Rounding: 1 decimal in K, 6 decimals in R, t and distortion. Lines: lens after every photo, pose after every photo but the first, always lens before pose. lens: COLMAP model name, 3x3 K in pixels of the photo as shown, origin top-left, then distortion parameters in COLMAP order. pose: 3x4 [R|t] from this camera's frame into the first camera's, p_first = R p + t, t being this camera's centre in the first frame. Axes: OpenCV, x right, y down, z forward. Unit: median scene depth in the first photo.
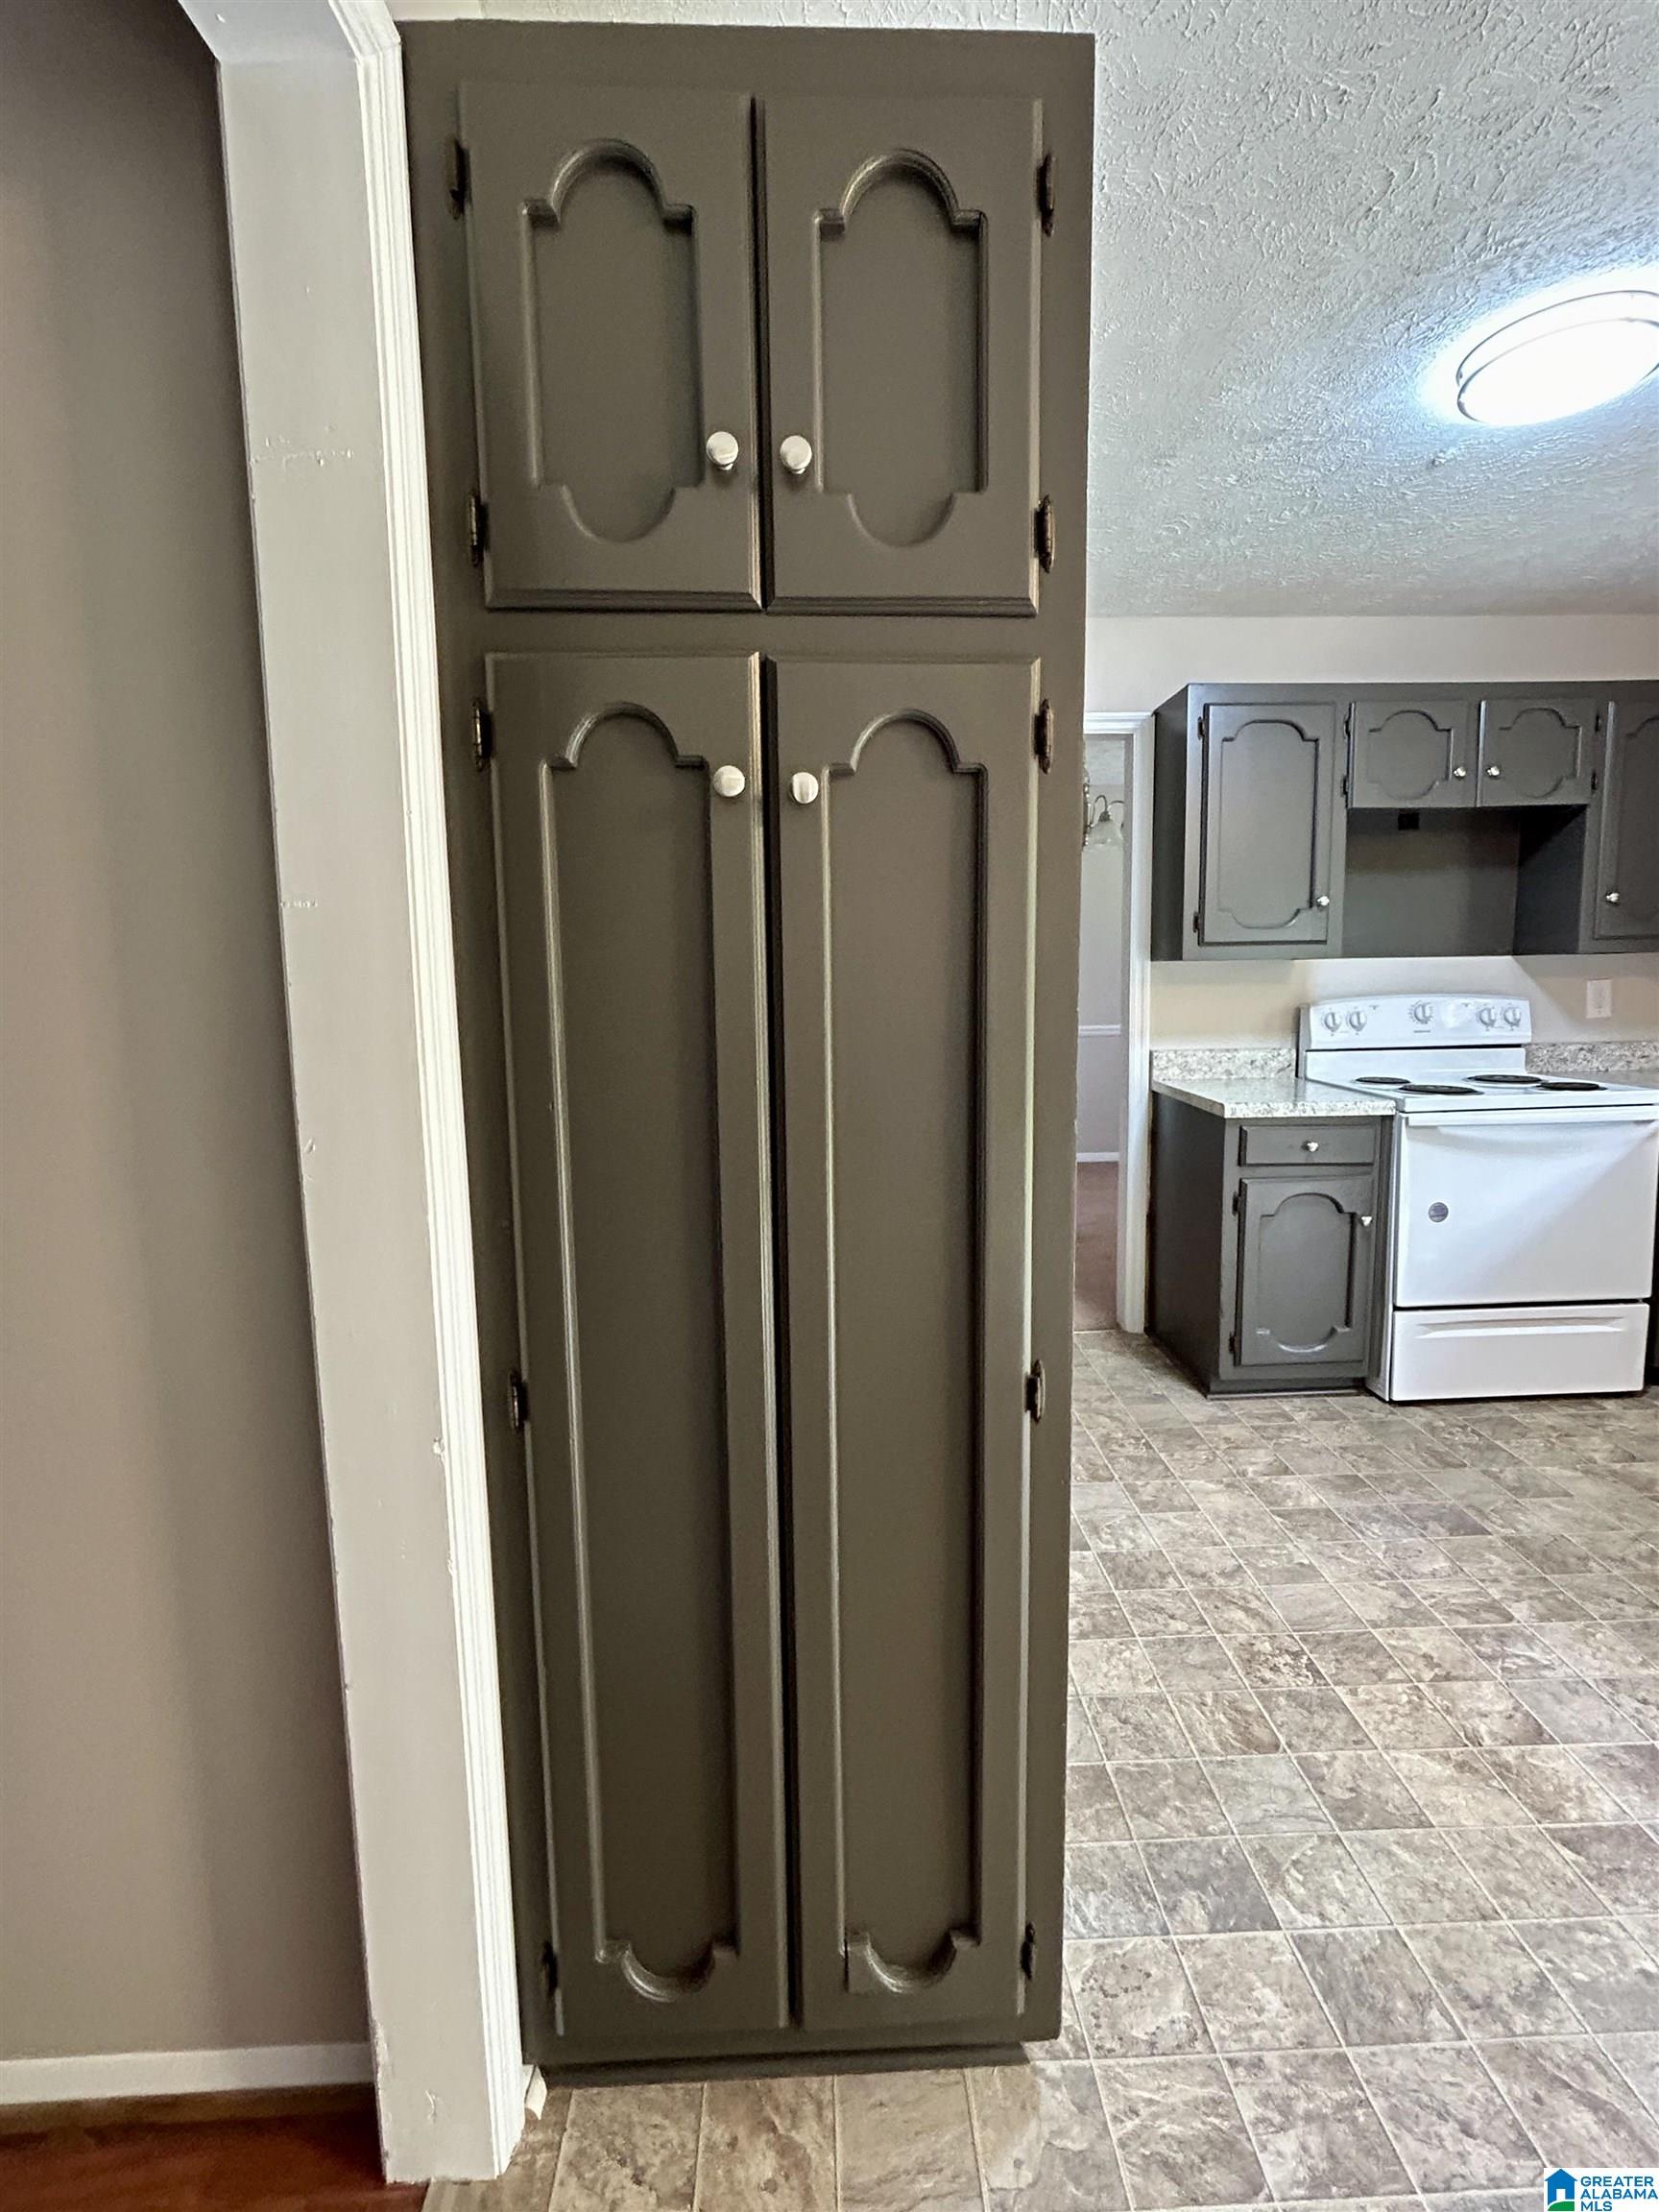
lens RADIAL K [[1037.9, 0, 838.2], [0, 1037.9, 1102.1], [0, 0, 1]] dist [-0.002043, -0.000248]
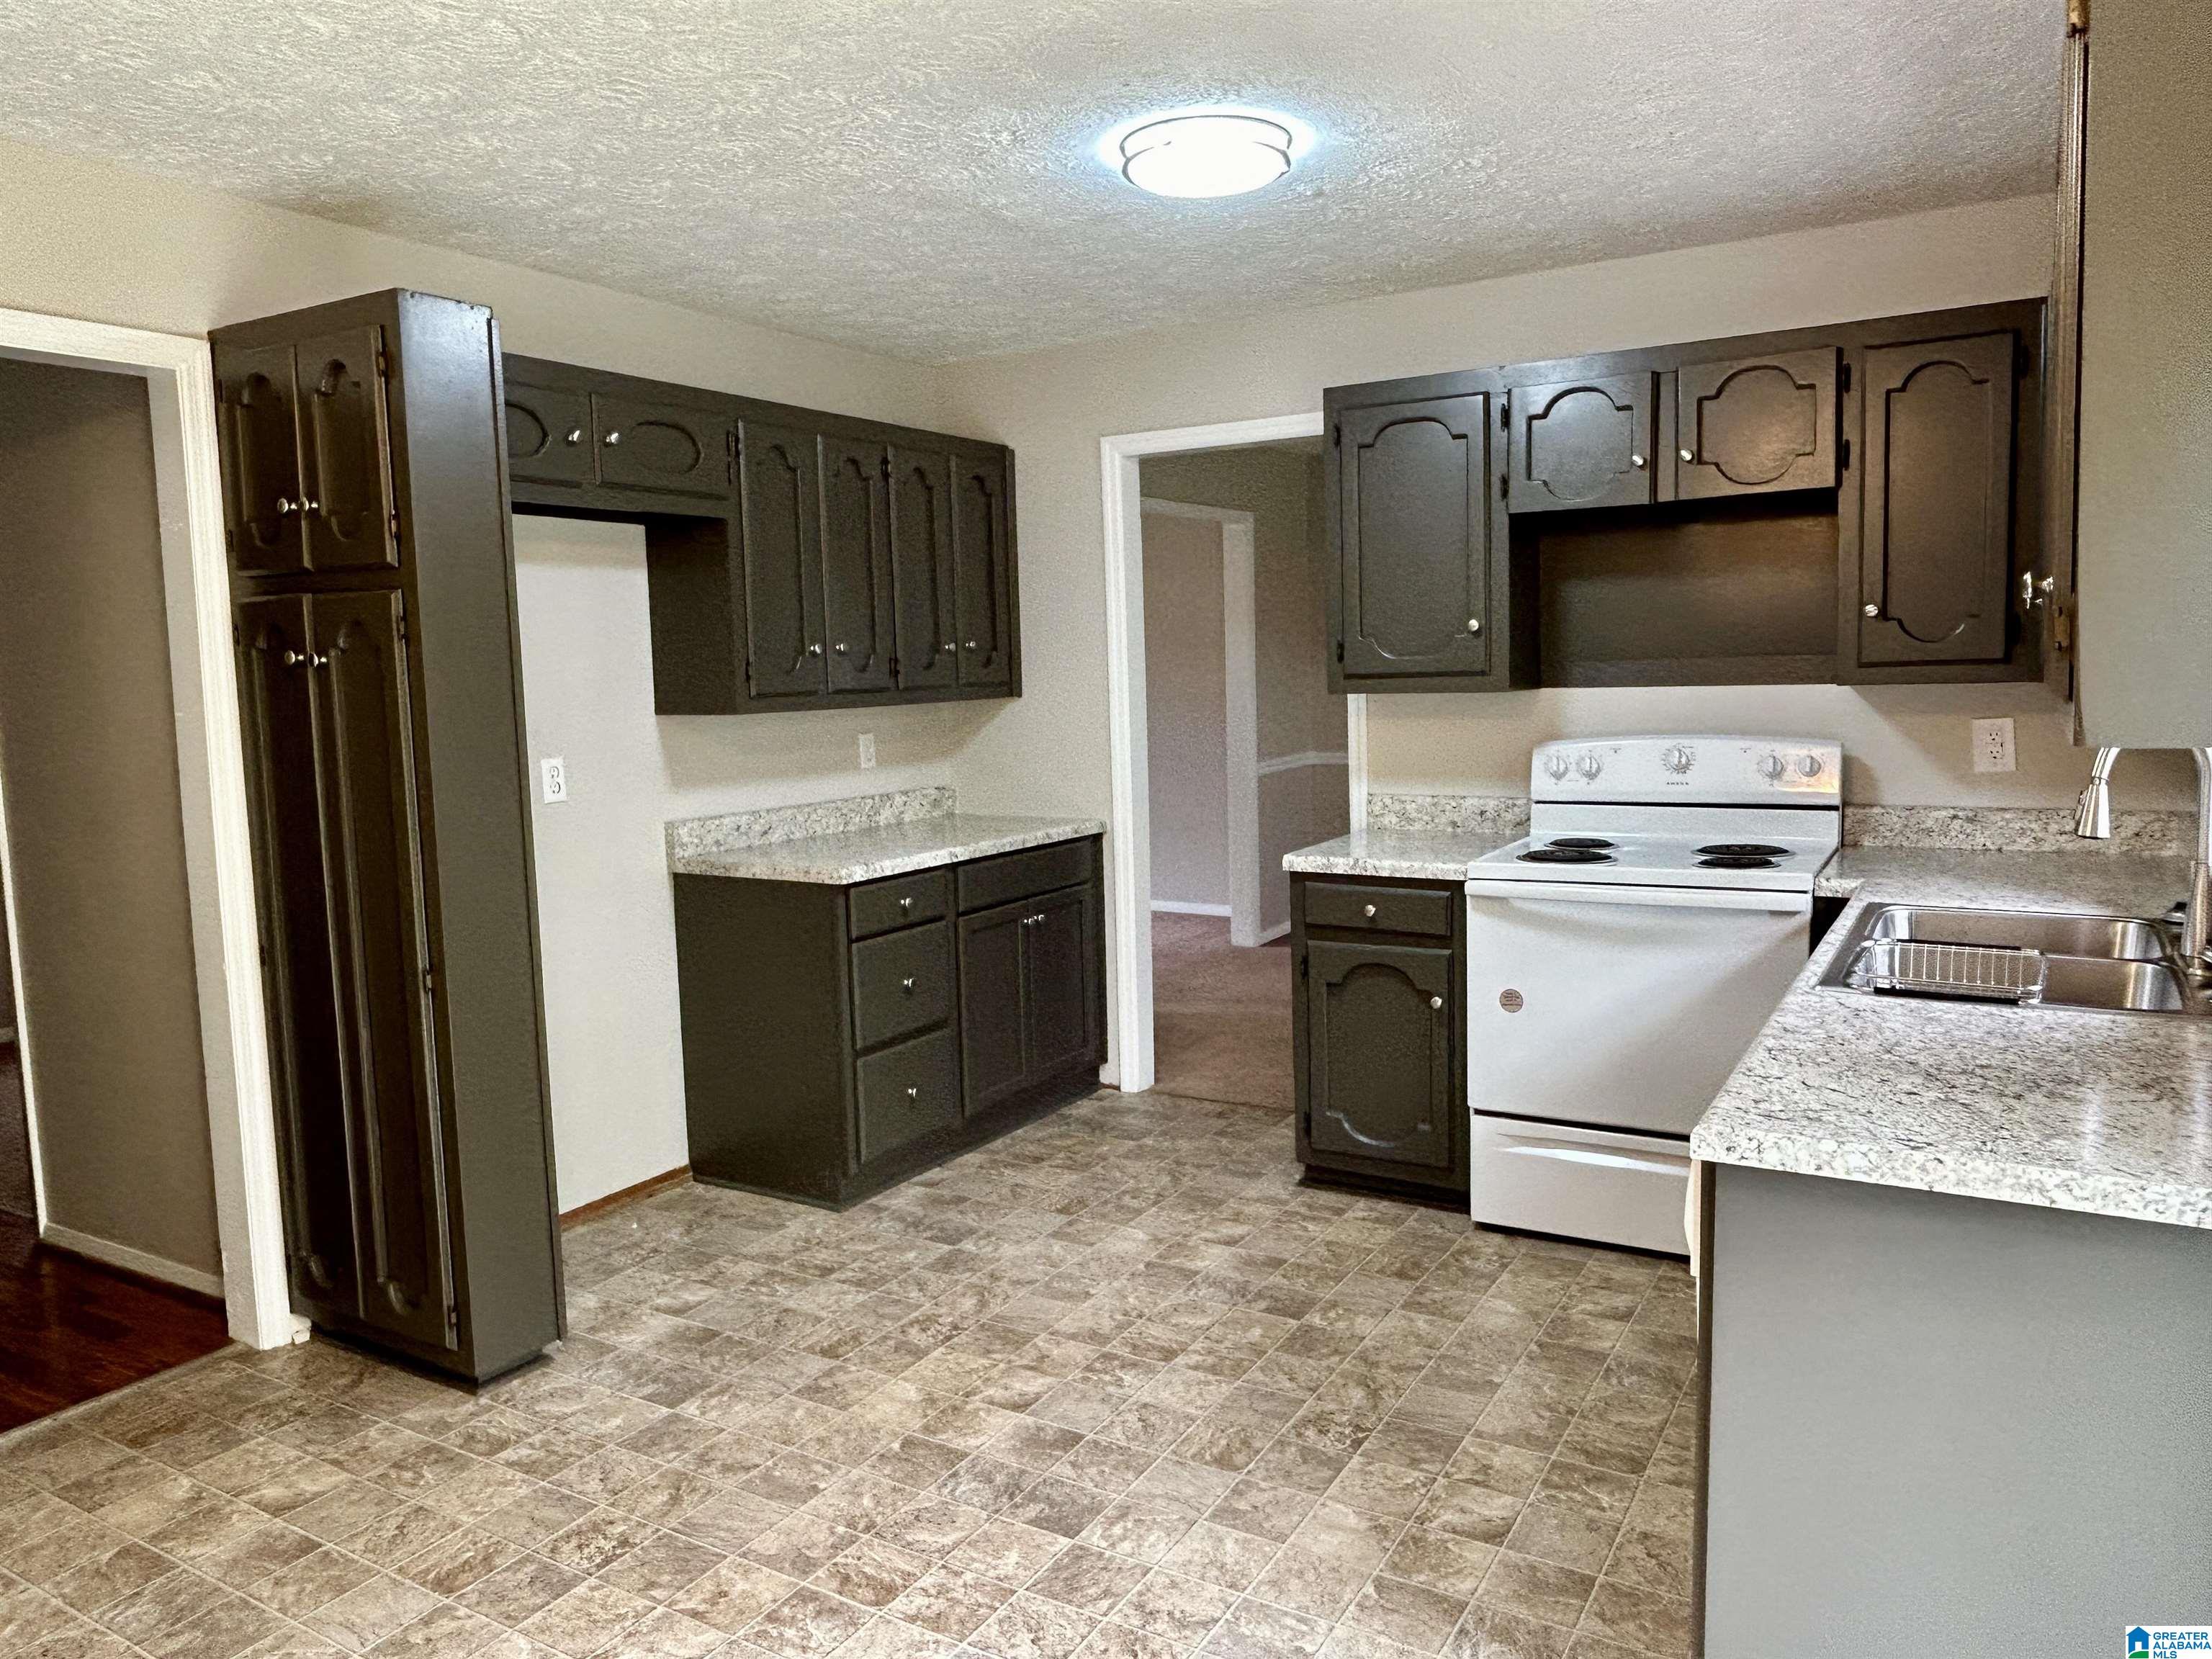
lens RADIAL K [[1556.6, 0, 1098.8], [0, 1556.6, 823.9], [0, 0, 1]] dist [-0.001716, -0.003588]
pose [[0.834109, 0.051232, -0.549215, 1.142595], [-0.052990, 0.998515, 0.012666, -0.040749], [0.549049, 0.018538, 0.835585, -0.276379]]
